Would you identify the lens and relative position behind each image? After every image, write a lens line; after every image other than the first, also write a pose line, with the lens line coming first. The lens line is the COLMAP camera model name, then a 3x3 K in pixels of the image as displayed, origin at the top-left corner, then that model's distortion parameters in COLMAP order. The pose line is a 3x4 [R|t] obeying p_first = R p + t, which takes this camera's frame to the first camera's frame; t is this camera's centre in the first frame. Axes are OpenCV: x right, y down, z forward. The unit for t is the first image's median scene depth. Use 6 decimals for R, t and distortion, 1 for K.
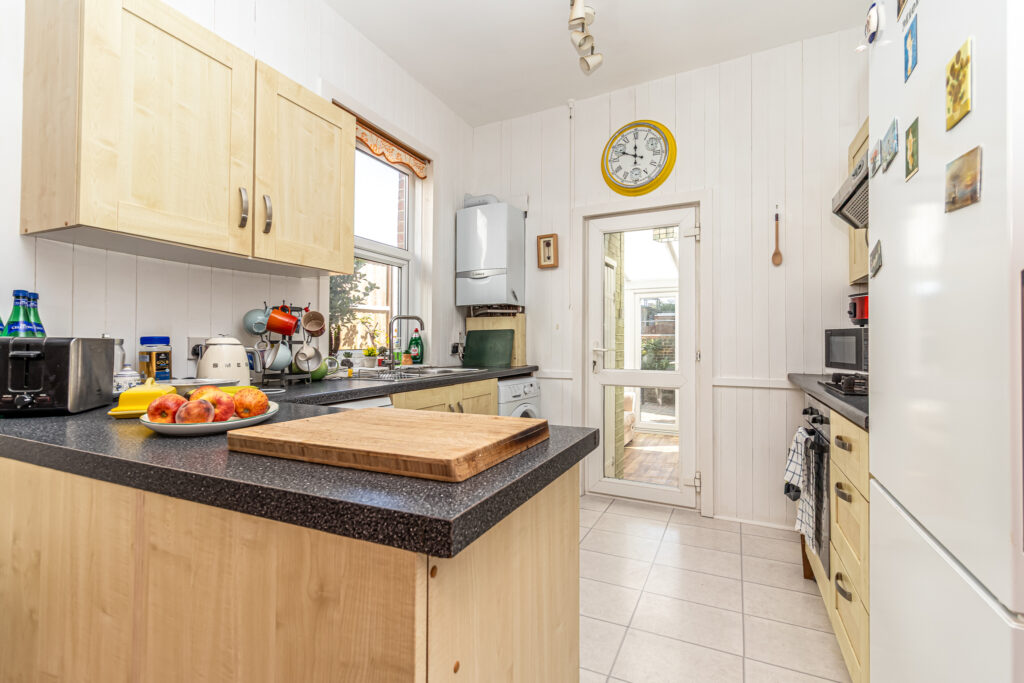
lens RADIAL K [[471.6, 0, 519.5], [0, 471.6, 336.9], [0, 0, 1]] dist [0.010541, -0.001582]
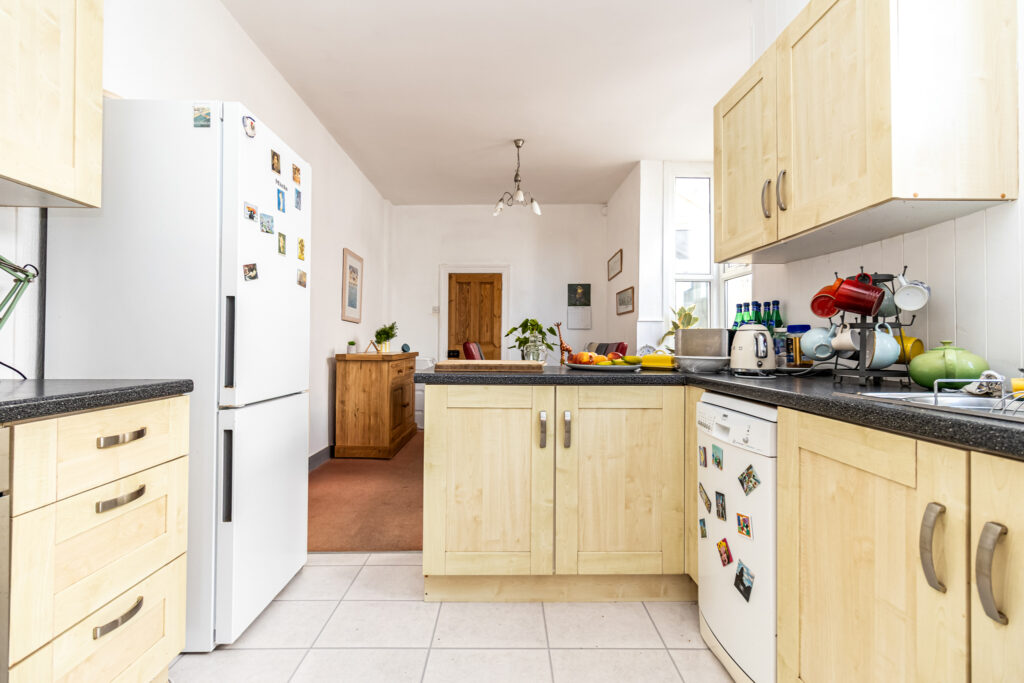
lens RADIAL K [[471.6, 0, 510.4], [0, 471.6, 336.2], [0, 0, 1]] dist [0.010541, -0.001582]
pose [[-0.903615, -0.014379, -0.428105, 0.188395], [-0.003964, 0.999674, -0.025211, 0.029654], [0.428328, -0.021084, -0.903377, 0.868452]]
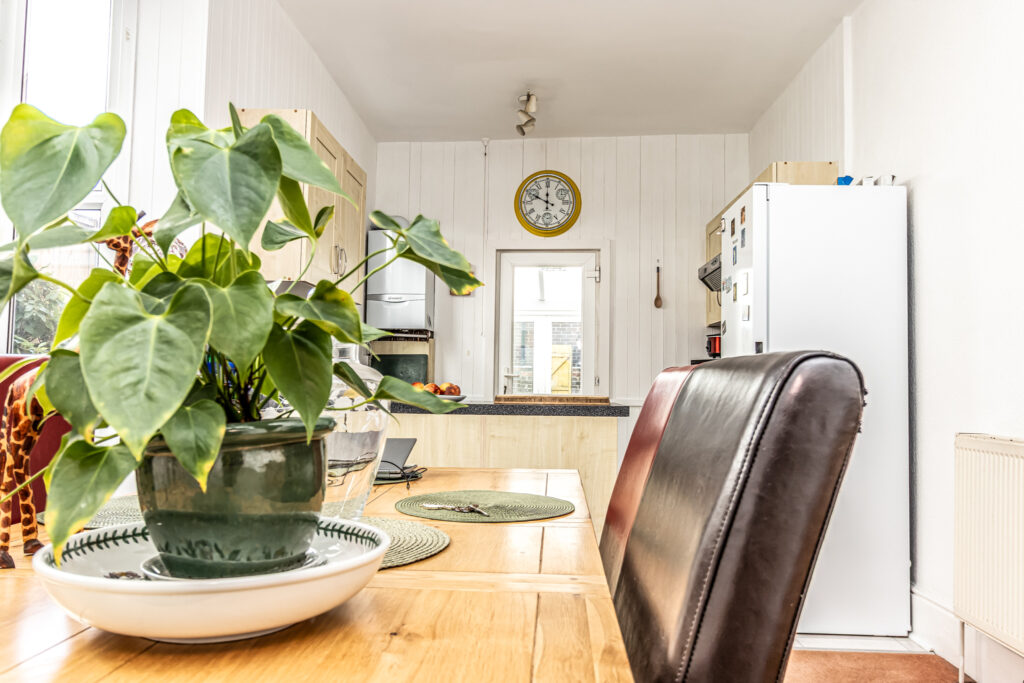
lens RADIAL K [[753.1, 0, 515.2], [0, 753.1, 349.5], [0, 0, 1]] dist [0.000003, 0.005371]
pose [[0.929506, 0.024038, 0.368024, -0.466921], [-0.014517, 0.999485, -0.028618, 0.018518], [-0.368522, 0.021258, 0.929376, -0.615517]]
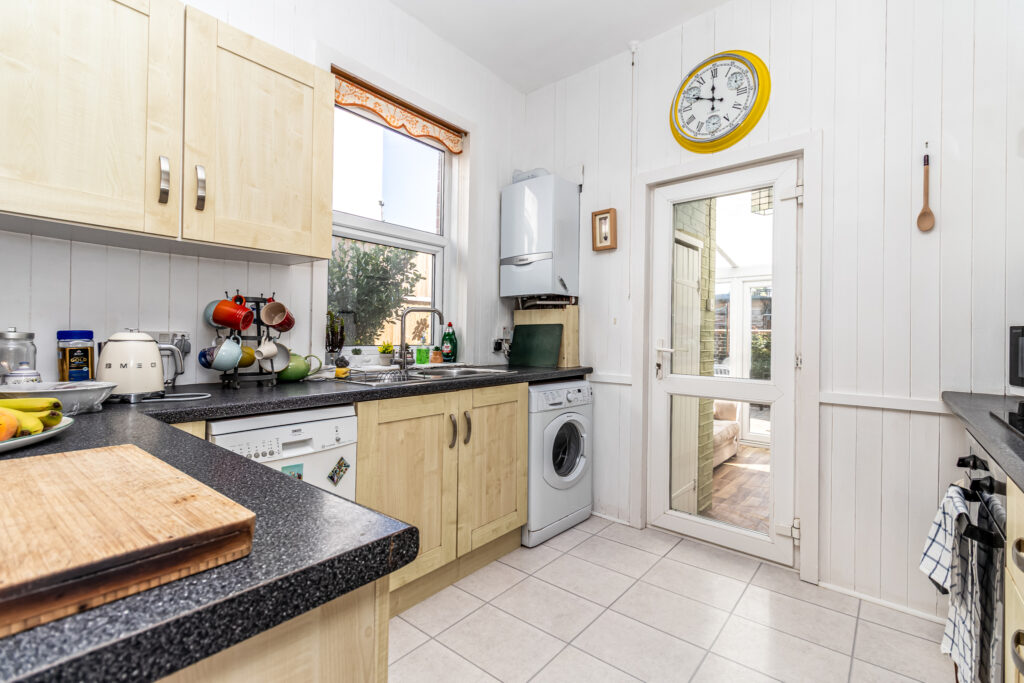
lens RADIAL K [[471.6, 0, 513.6], [0, 471.6, 333.1], [0, 0, 1]] dist [0.010541, -0.001582]
pose [[0.969545, 0.009036, -0.244748, 0.120059], [-0.007799, 0.999951, 0.006022, -0.003907], [0.244790, -0.003930, 0.969568, 0.166752]]
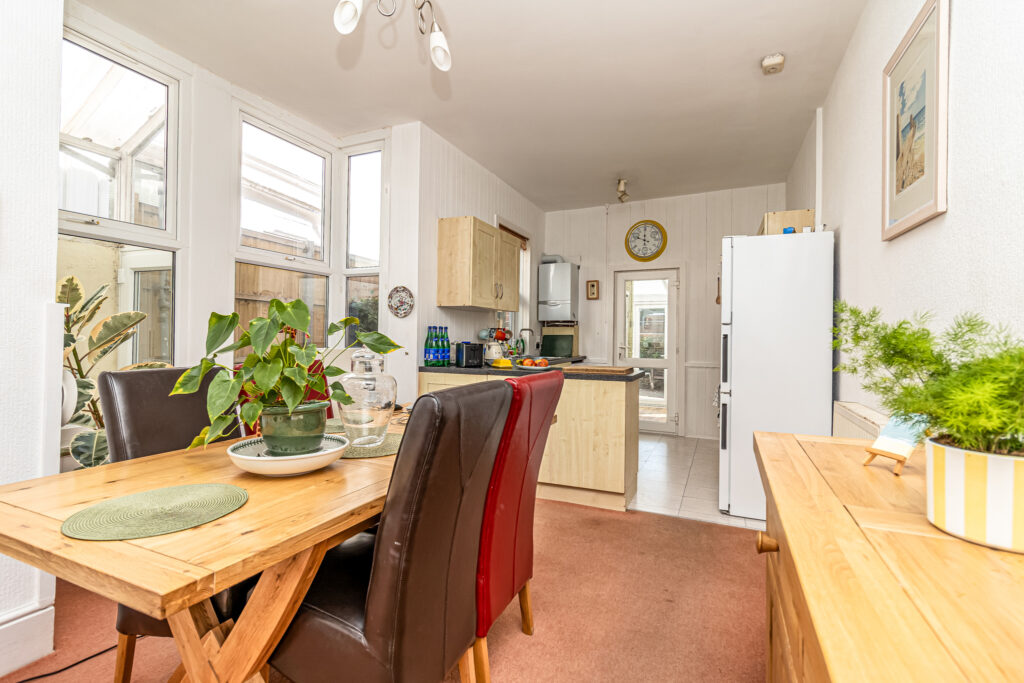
lens RADIAL K [[471.6, 0, 518.2], [0, 471.6, 337.6], [0, 0, 1]] dist [0.010541, -0.001582]
pose [[0.999796, 0.005643, 0.019409, -0.268815], [-0.005907, 0.999890, 0.013593, -0.030778], [-0.019331, -0.013705, 0.999719, -0.794286]]
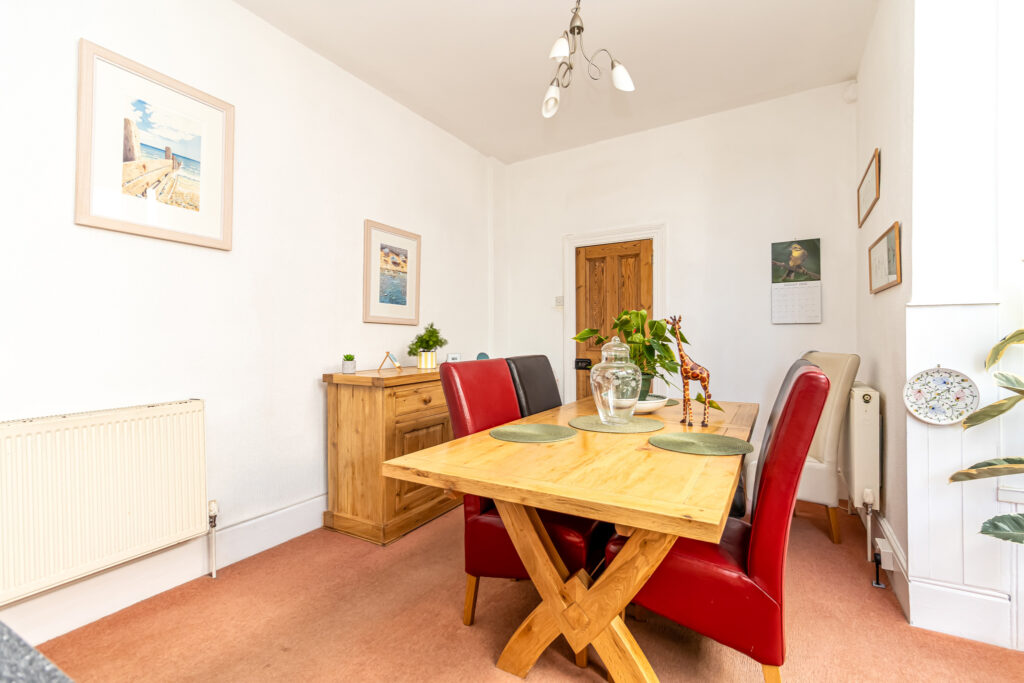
lens RADIAL K [[471.6, 0, 511.8], [0, 471.6, 331.4], [0, 0, 1]] dist [0.010541, -0.001582]
pose [[-0.996366, 0.002370, 0.085138, -0.343587], [0.000532, 0.999766, -0.021606, -0.010813], [-0.085169, -0.021482, -0.996135, 0.350133]]
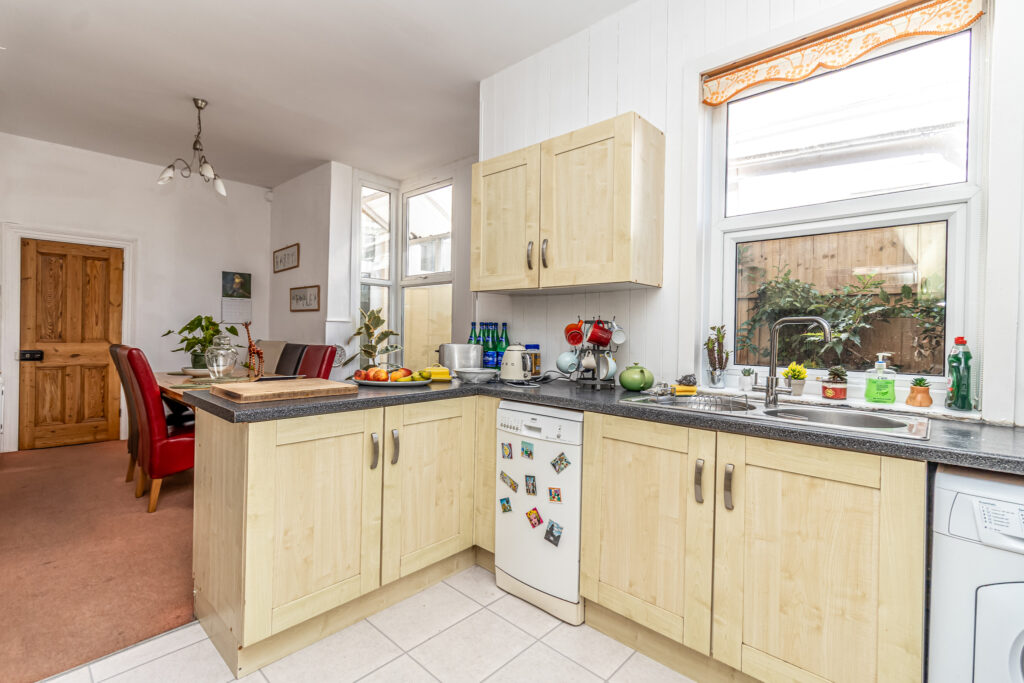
lens RADIAL K [[471.6, 0, 498.6], [0, 471.6, 332.7], [0, 0, 1]] dist [0.010541, -0.001582]
pose [[-0.328772, -0.004415, -0.944399, 0.406874], [-0.006675, 0.999975, -0.002350, -0.017875], [0.944386, 0.005531, -0.328793, 0.707498]]
